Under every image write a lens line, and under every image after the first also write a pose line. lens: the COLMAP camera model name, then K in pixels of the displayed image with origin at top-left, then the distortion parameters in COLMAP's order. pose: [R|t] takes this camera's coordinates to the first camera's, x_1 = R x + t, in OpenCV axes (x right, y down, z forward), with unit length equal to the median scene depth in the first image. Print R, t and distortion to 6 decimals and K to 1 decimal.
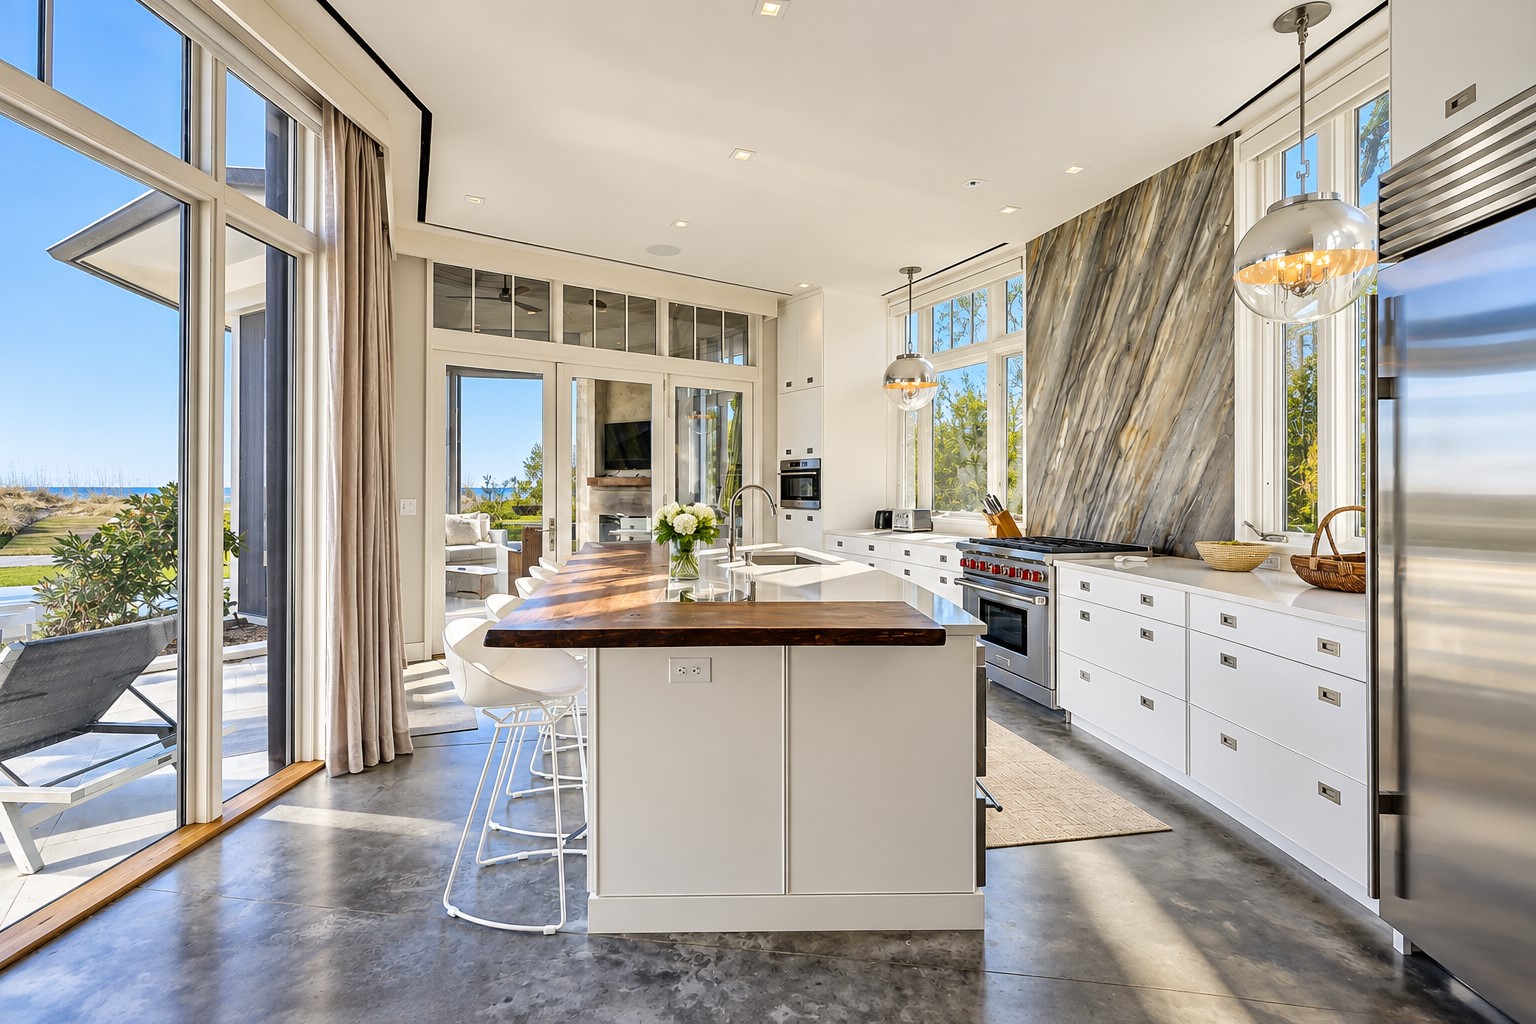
lens RADIAL K [[743.3, 0, 763.8], [0, 743.3, 493.8], [0, 0, 1]] dist [0.012586, 0.001077]
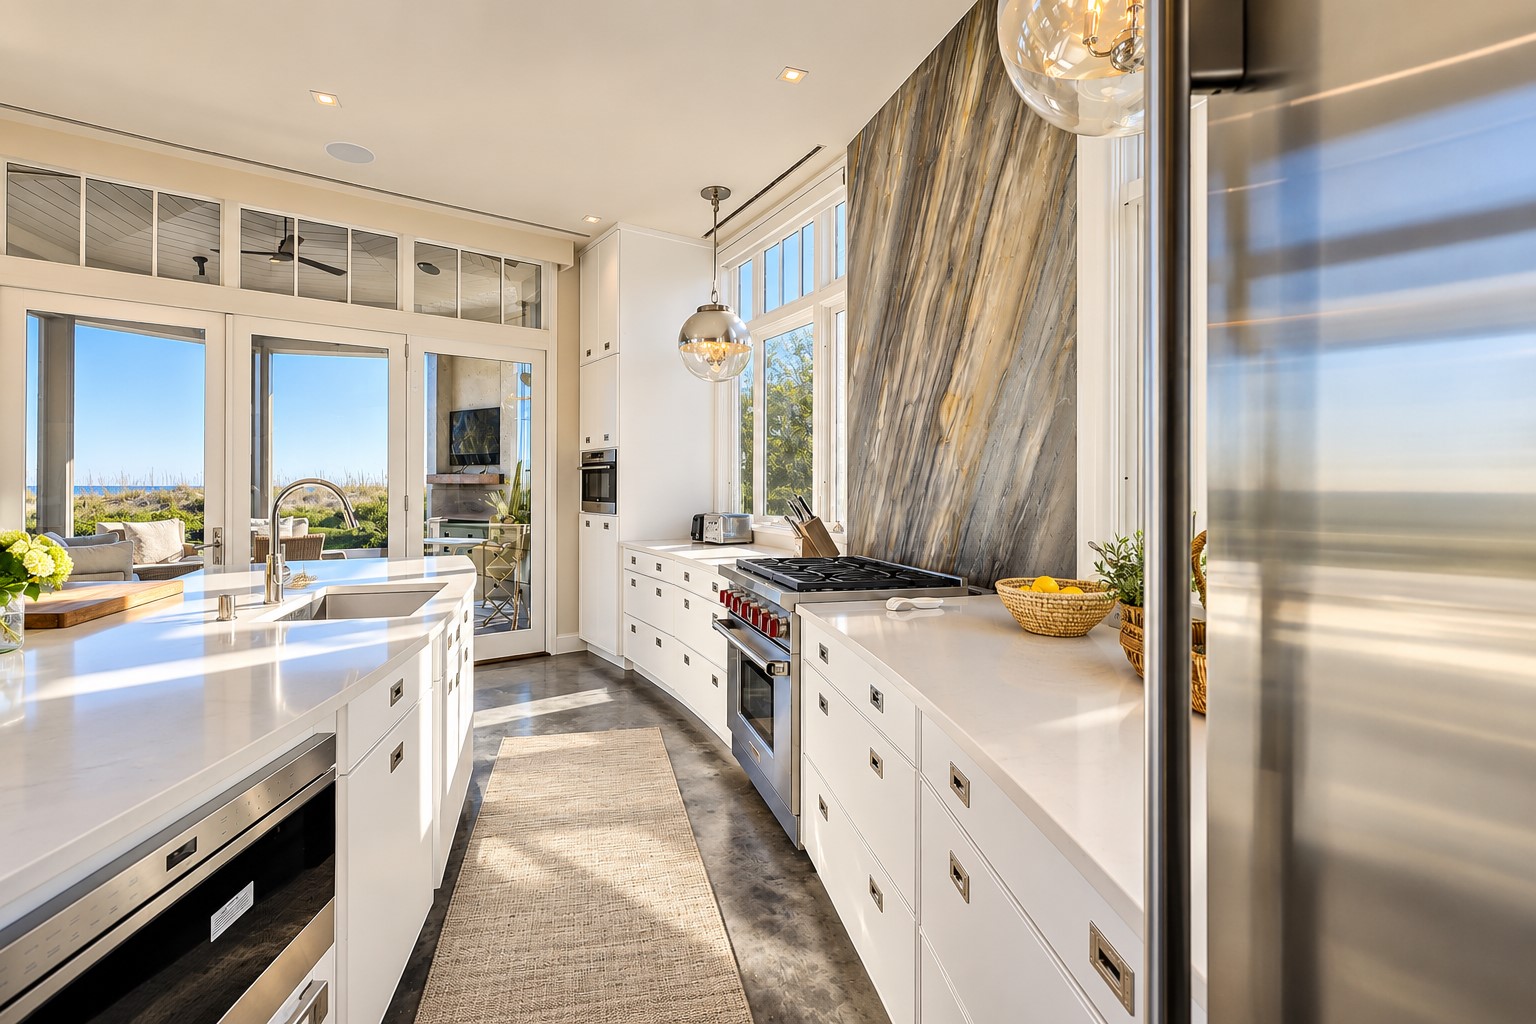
lens RADIAL K [[743.3, 0, 763.8], [0, 743.3, 493.8], [0, 0, 1]] dist [0.012586, 0.001077]
pose [[0.999534, -0.003721, 0.030314, 0.276801], [0.003607, 0.999986, 0.003797, -0.003255], [-0.030328, -0.003686, 0.999533, 0.314920]]
